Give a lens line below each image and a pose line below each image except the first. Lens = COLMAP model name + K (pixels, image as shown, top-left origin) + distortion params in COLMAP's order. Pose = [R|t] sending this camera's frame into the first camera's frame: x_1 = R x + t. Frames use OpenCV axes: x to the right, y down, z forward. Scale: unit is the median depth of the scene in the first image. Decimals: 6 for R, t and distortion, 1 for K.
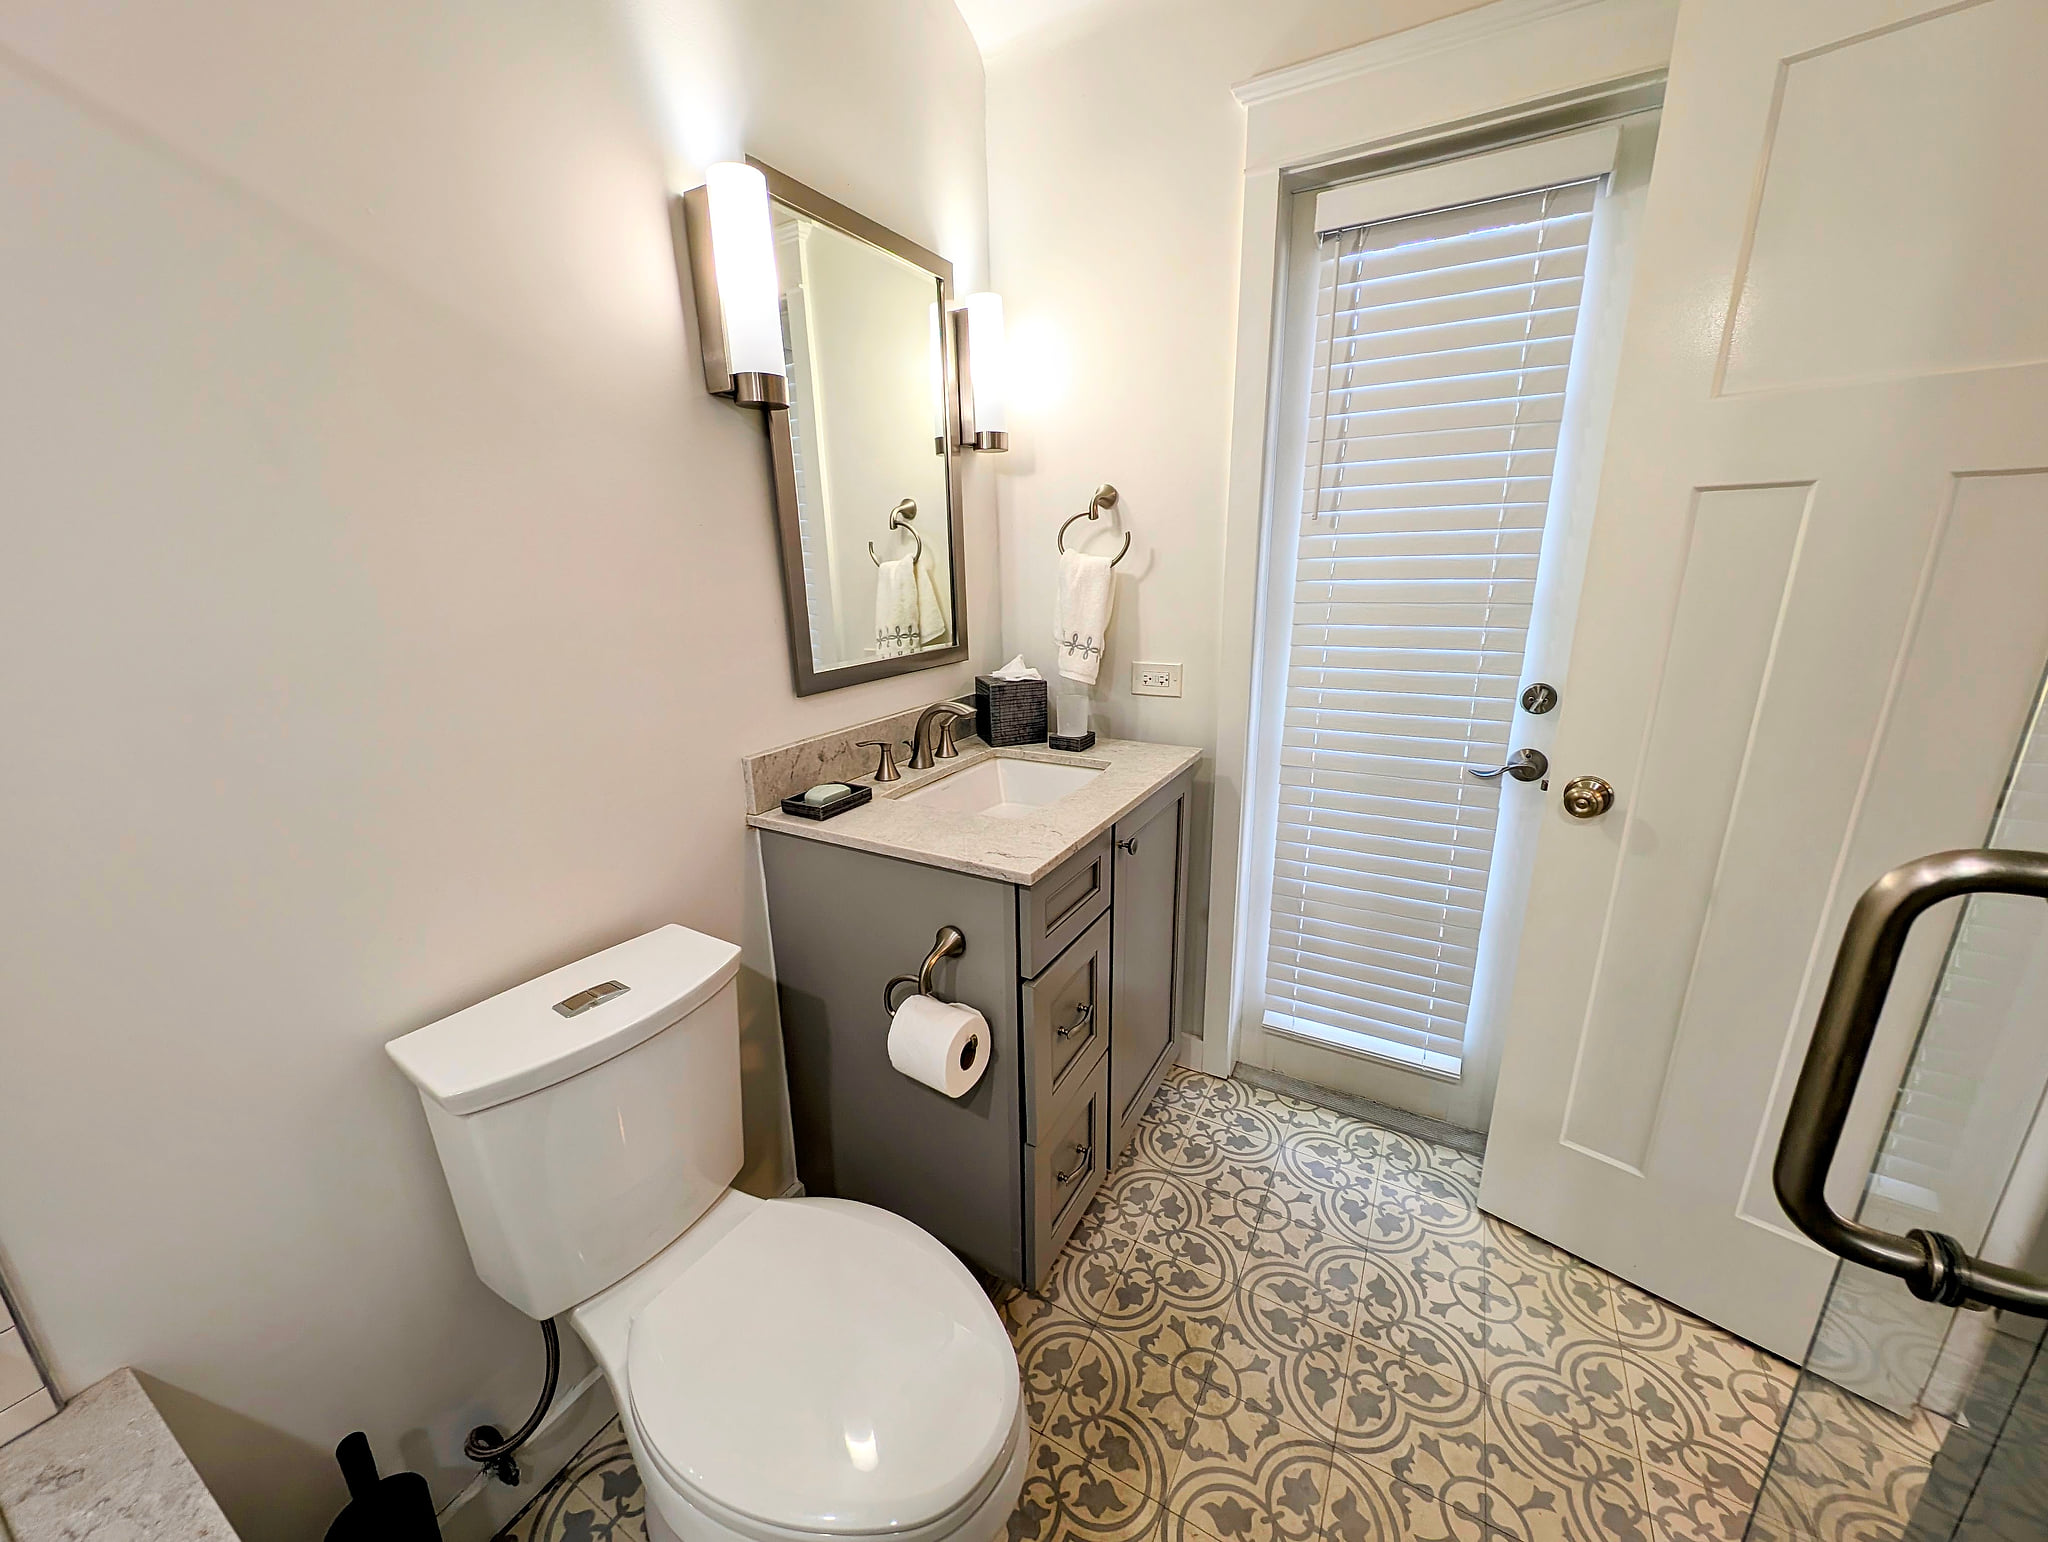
lens RADIAL K [[760.5, 0, 1011.2], [0, 760.5, 771.1], [0, 0, 1]] dist [0.022372, -0.022219]
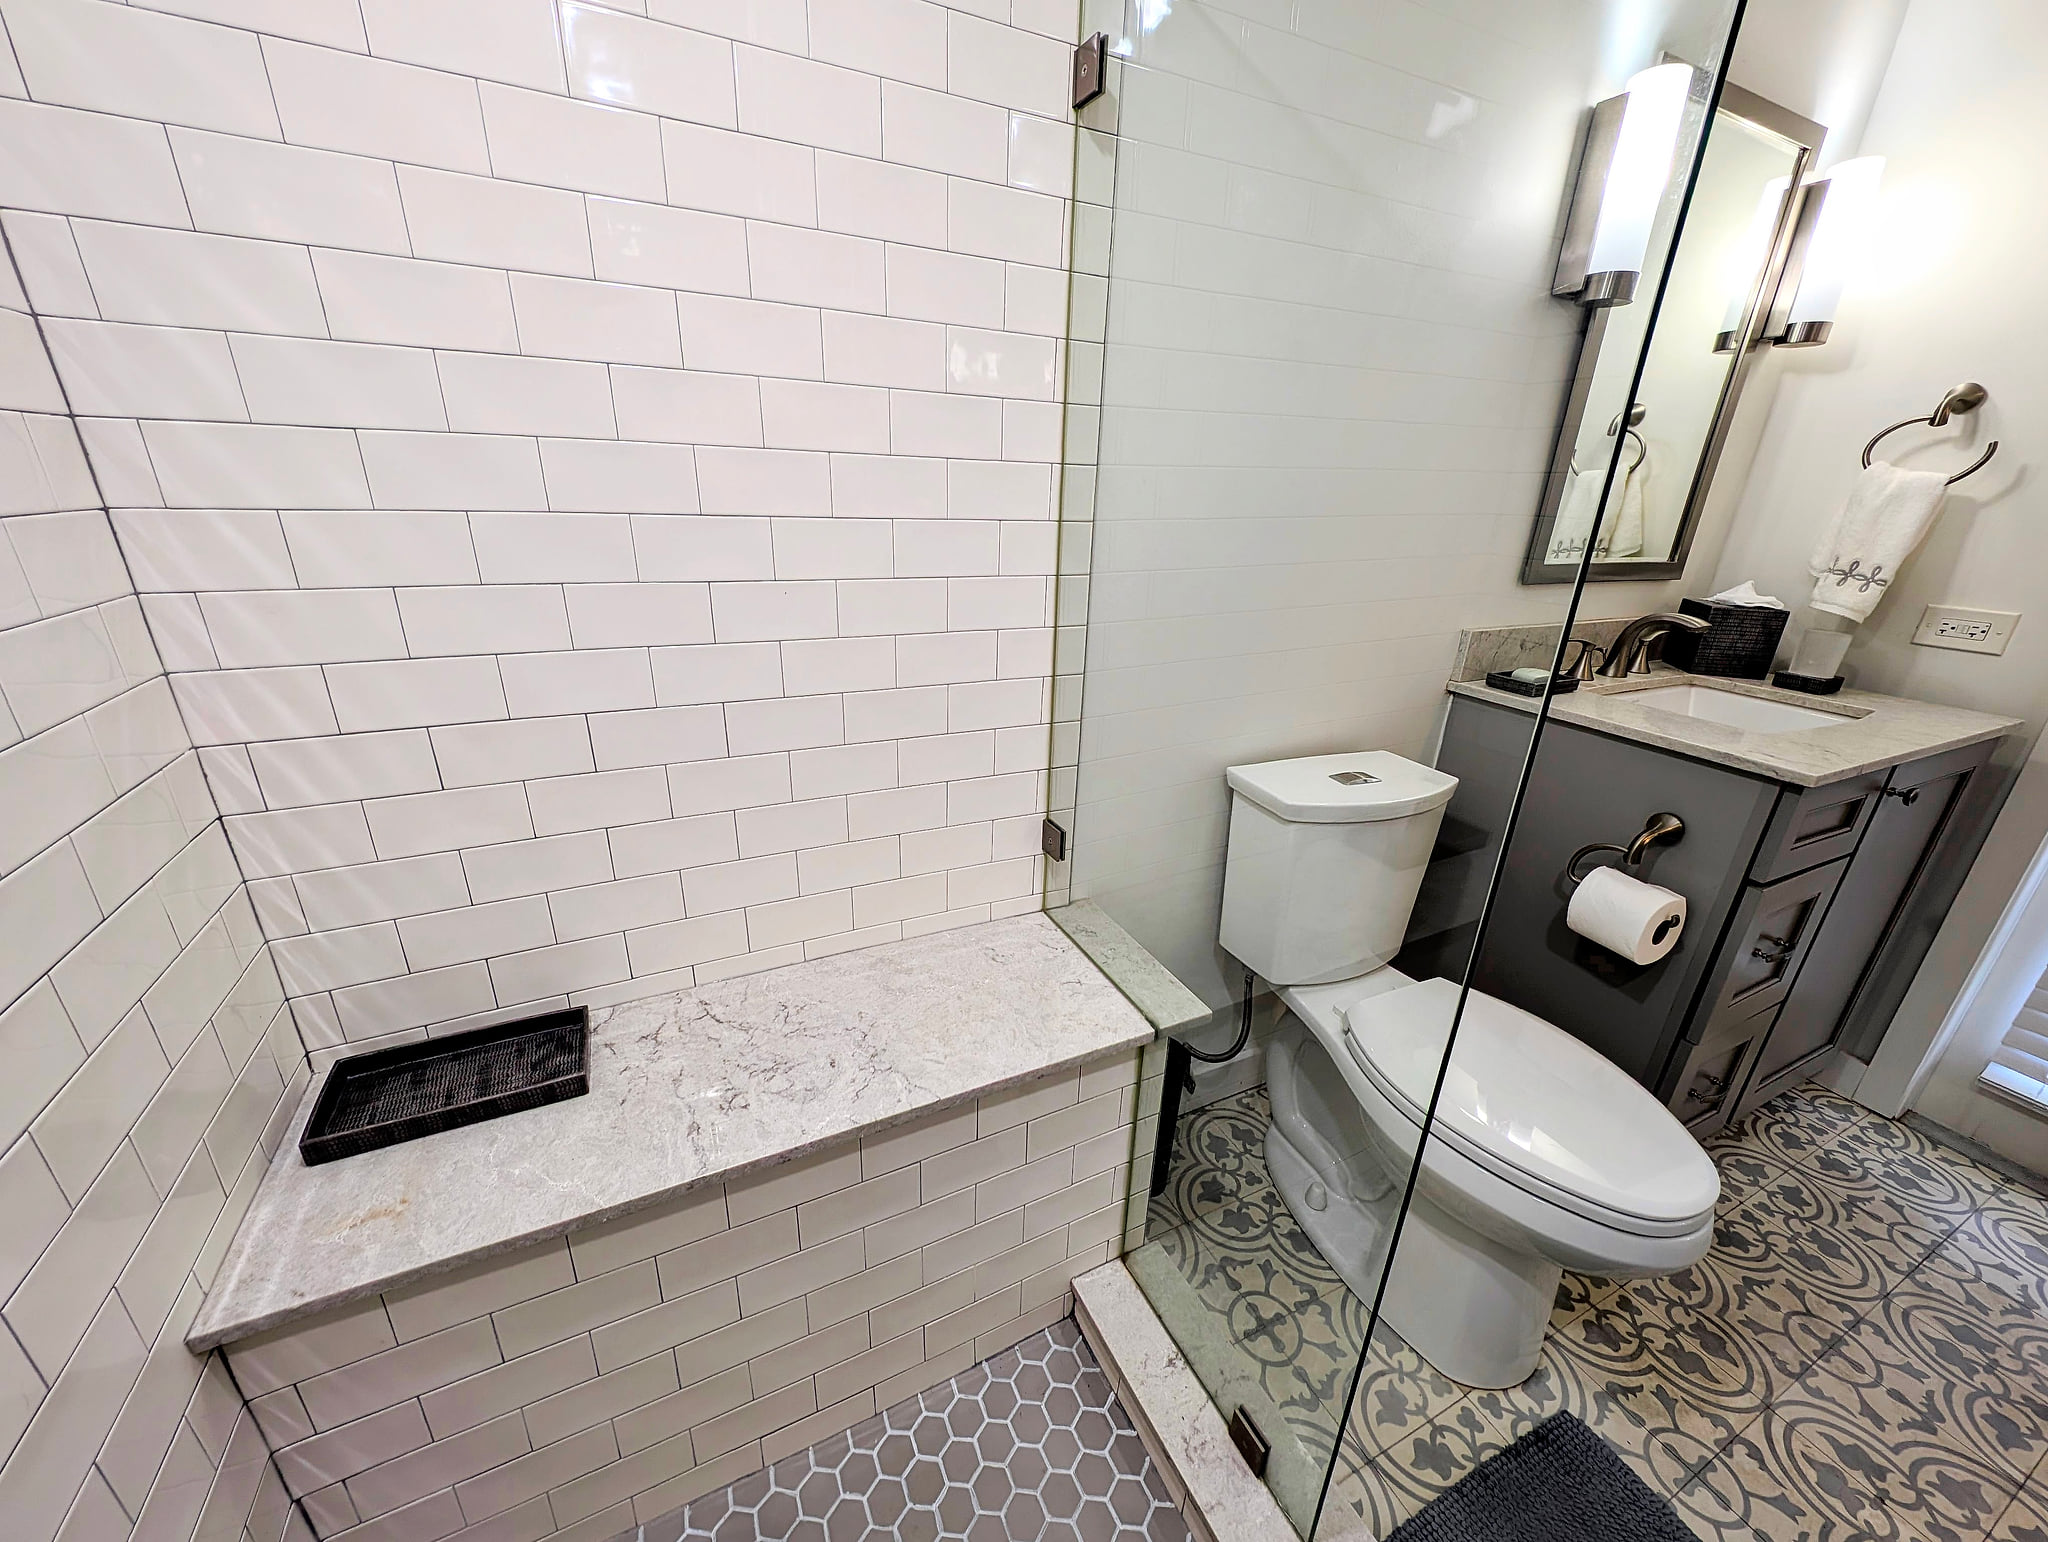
lens RADIAL K [[769.9, 0, 1013.8], [0, 769.9, 769.6], [0, 0, 1]] dist [-0.005689, 0.000531]
pose [[0.823129, 0.246298, -0.511660, -0.241873], [-0.201644, 0.969096, 0.142102, 0.143142], [0.530847, -0.013795, 0.847355, -0.302306]]
